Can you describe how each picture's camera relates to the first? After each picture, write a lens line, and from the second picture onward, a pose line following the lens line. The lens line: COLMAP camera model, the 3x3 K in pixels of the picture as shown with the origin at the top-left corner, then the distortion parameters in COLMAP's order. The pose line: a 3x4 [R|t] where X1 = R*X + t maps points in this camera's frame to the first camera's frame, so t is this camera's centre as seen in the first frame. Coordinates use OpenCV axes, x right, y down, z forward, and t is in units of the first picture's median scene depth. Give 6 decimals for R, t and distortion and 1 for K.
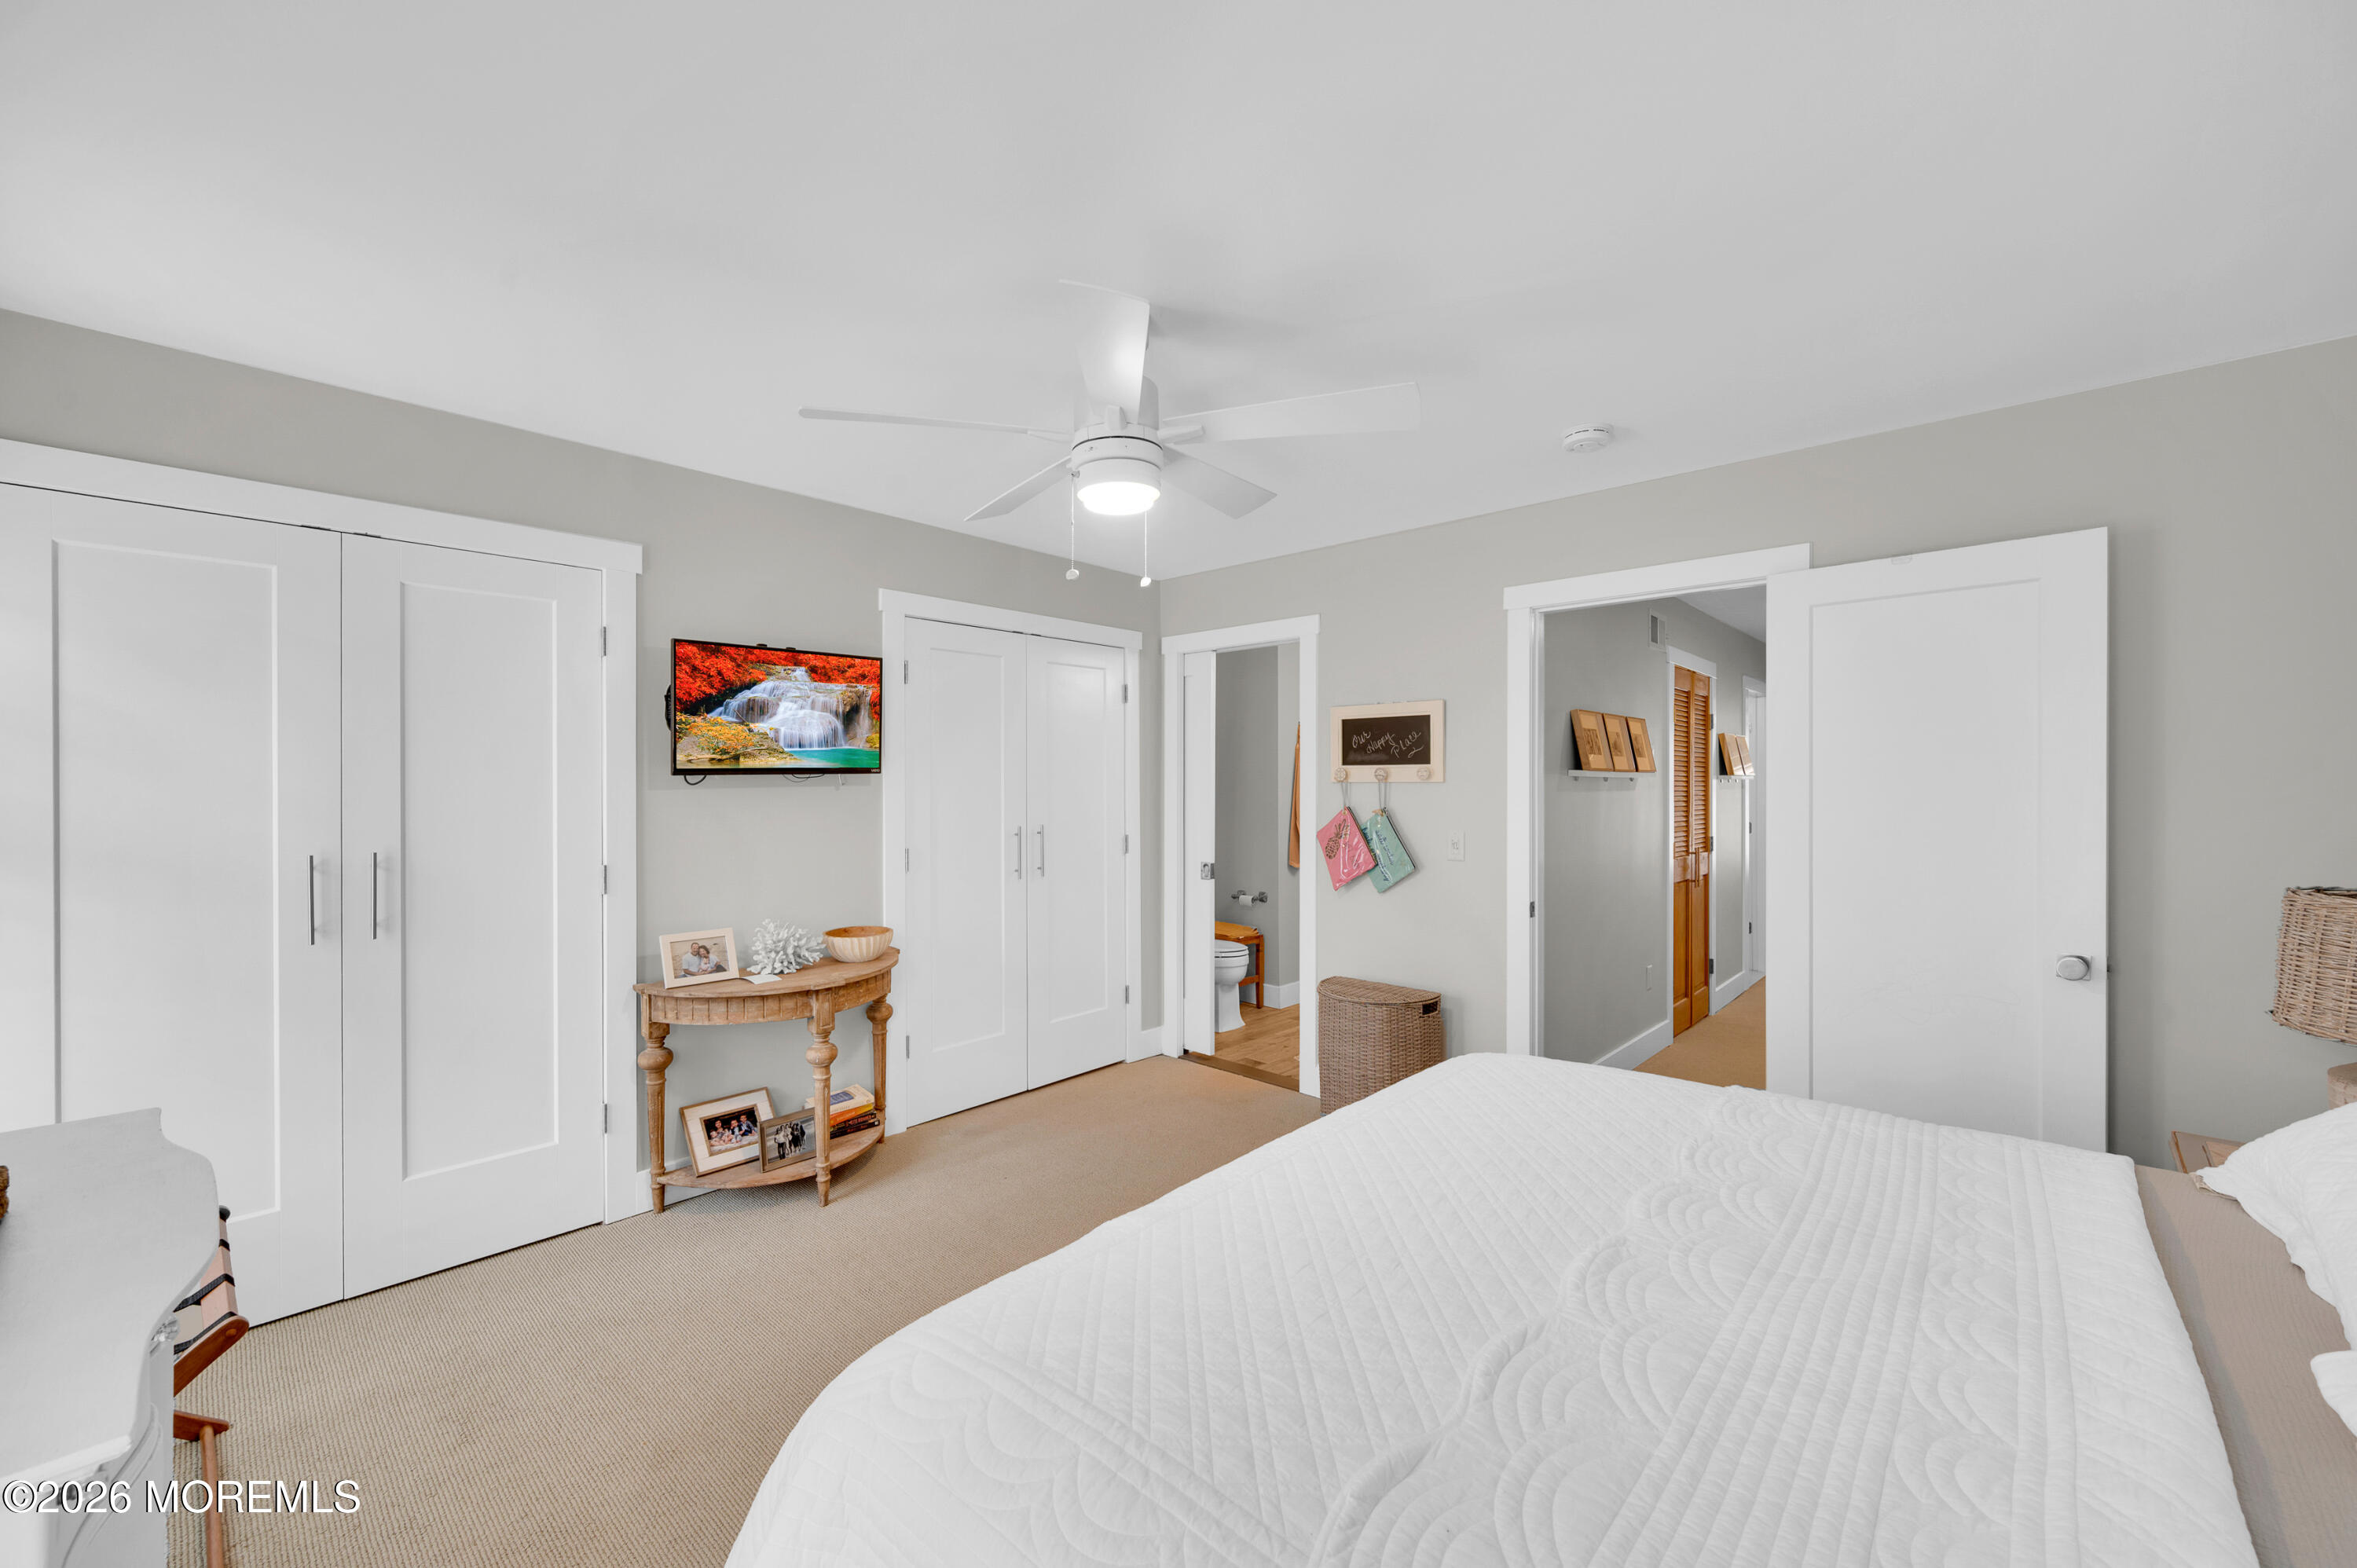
lens RADIAL K [[931.9, 0, 1189.6], [0, 931.9, 790.5], [0, 0, 1]] dist [-0.000726, -0.000014]
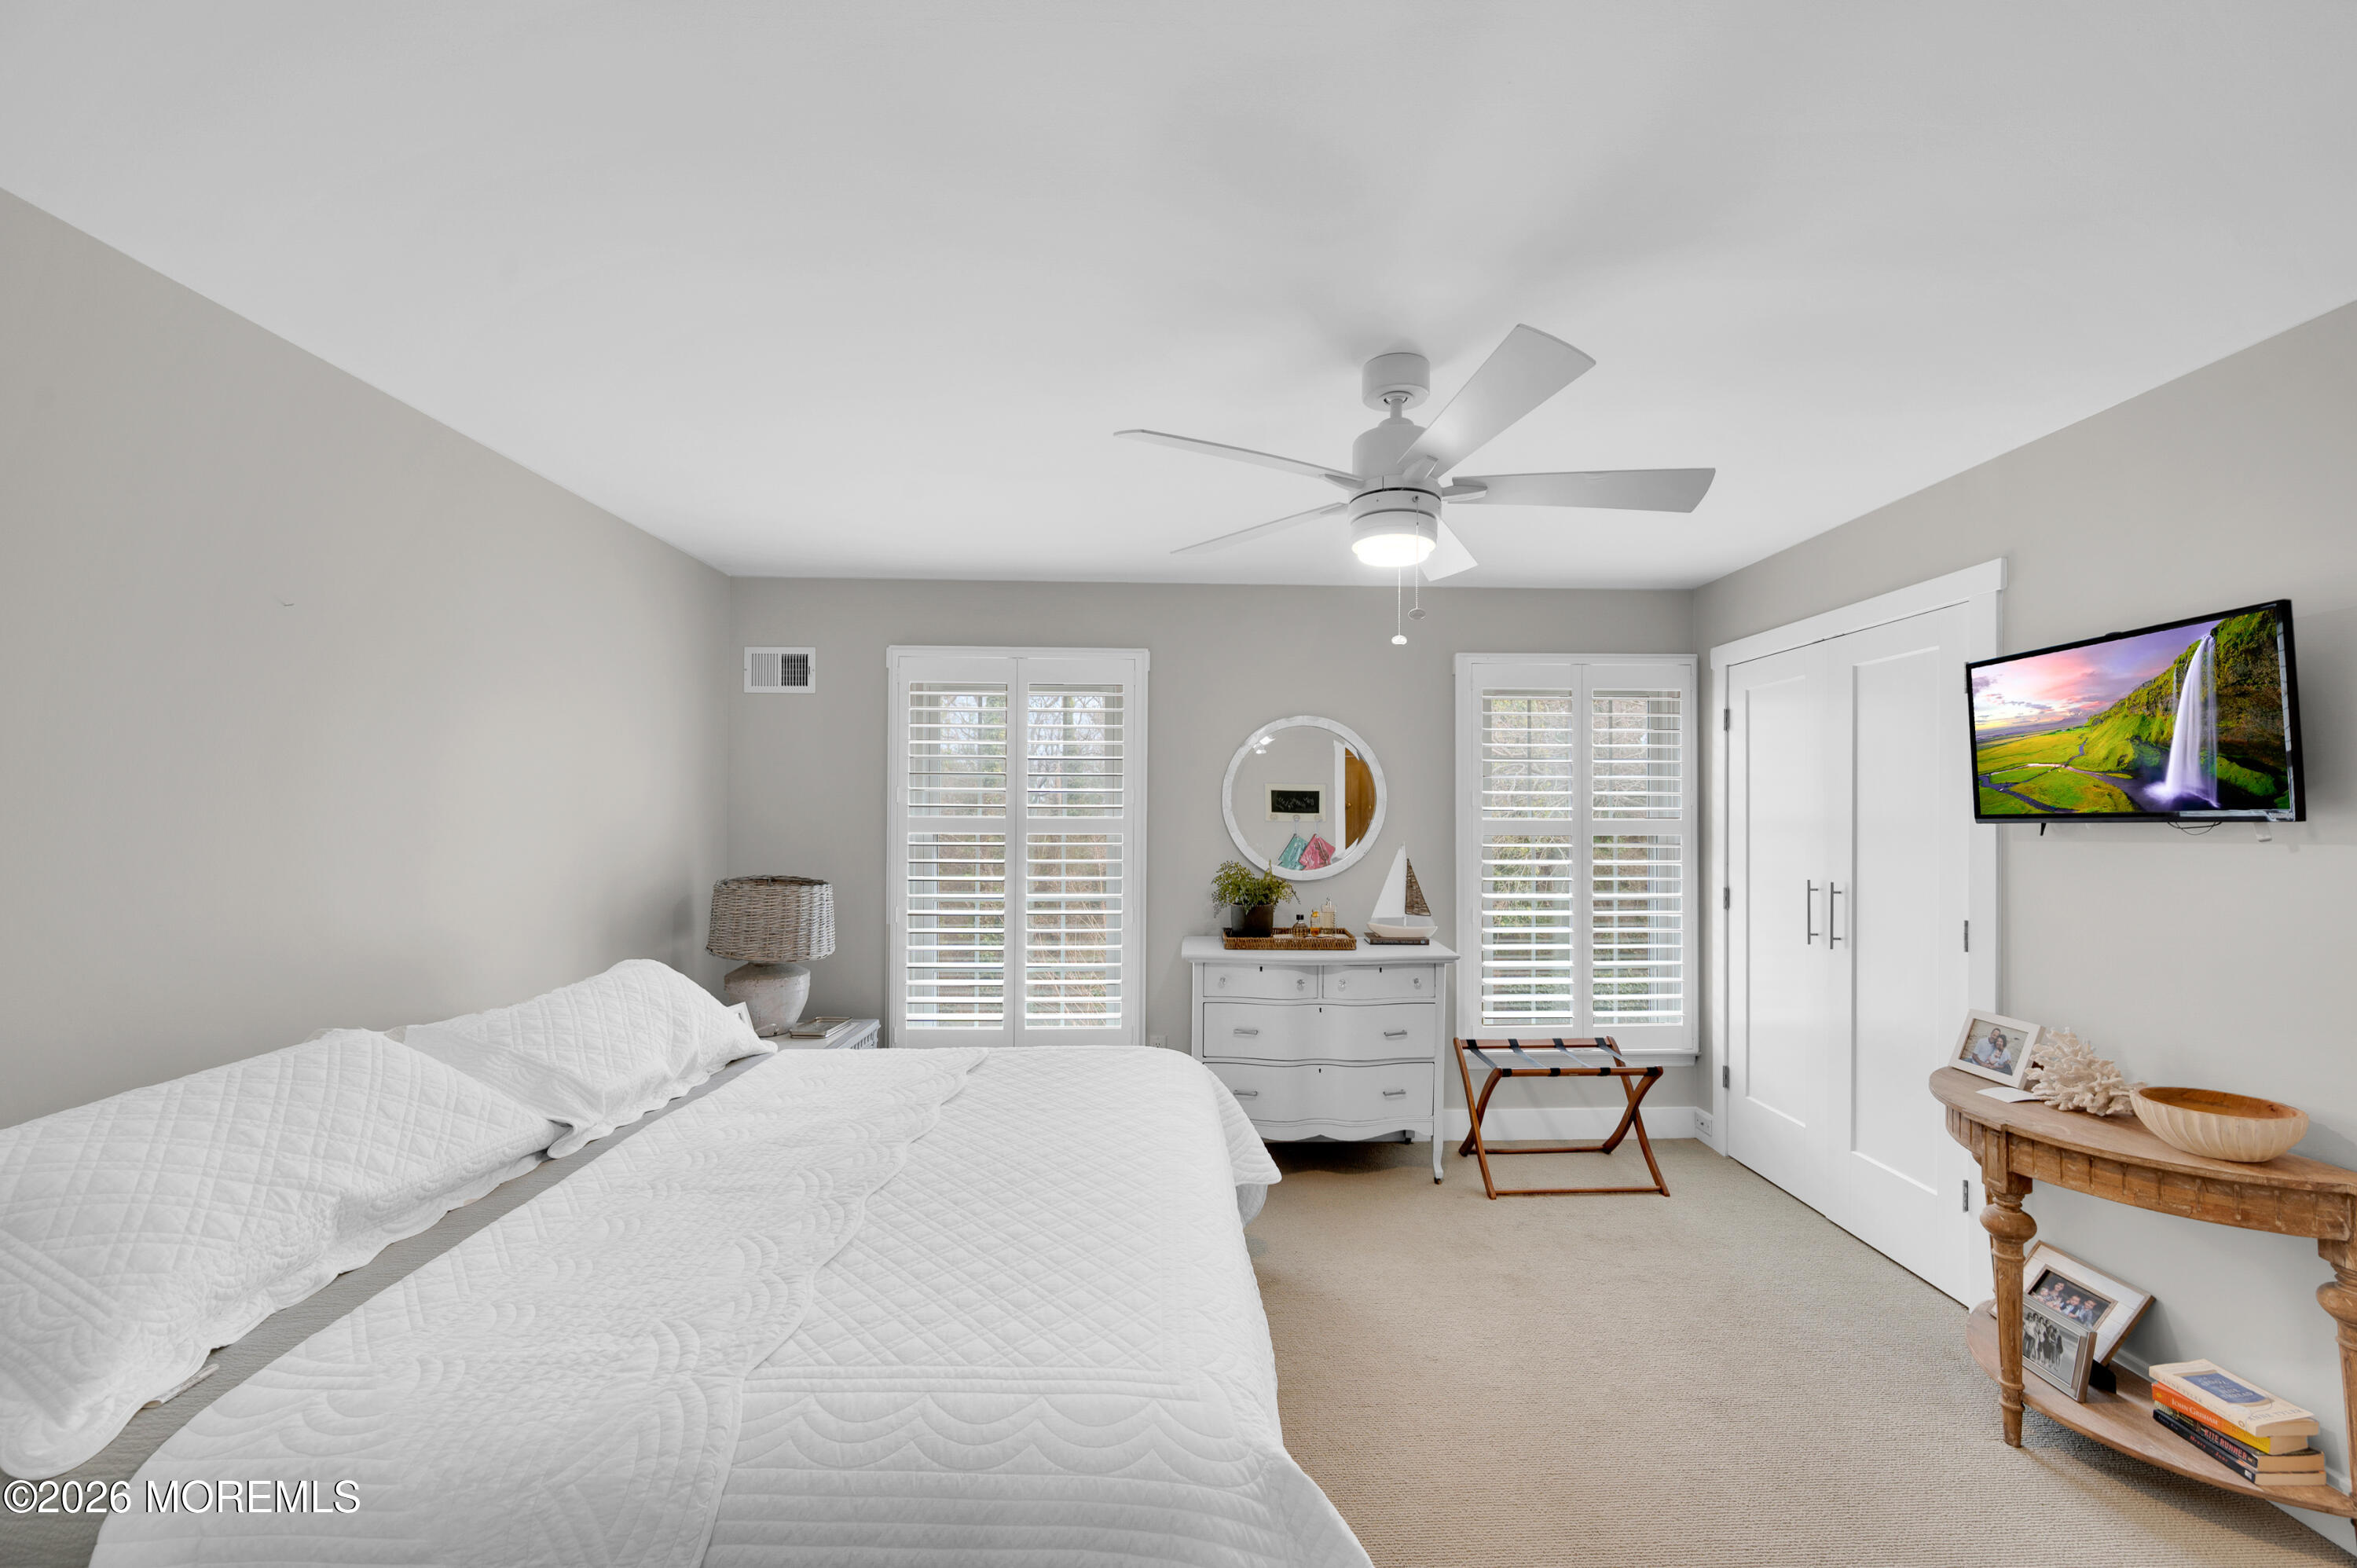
lens RADIAL K [[931.9, 0, 1189.6], [0, 931.9, 790.5], [0, 0, 1]] dist [-0.000726, -0.000014]
pose [[-0.711215, -0.004604, -0.702959, 0.568682], [-0.004533, 0.999988, -0.001963, -0.042435], [0.702960, 0.001790, -0.711227, 1.120140]]
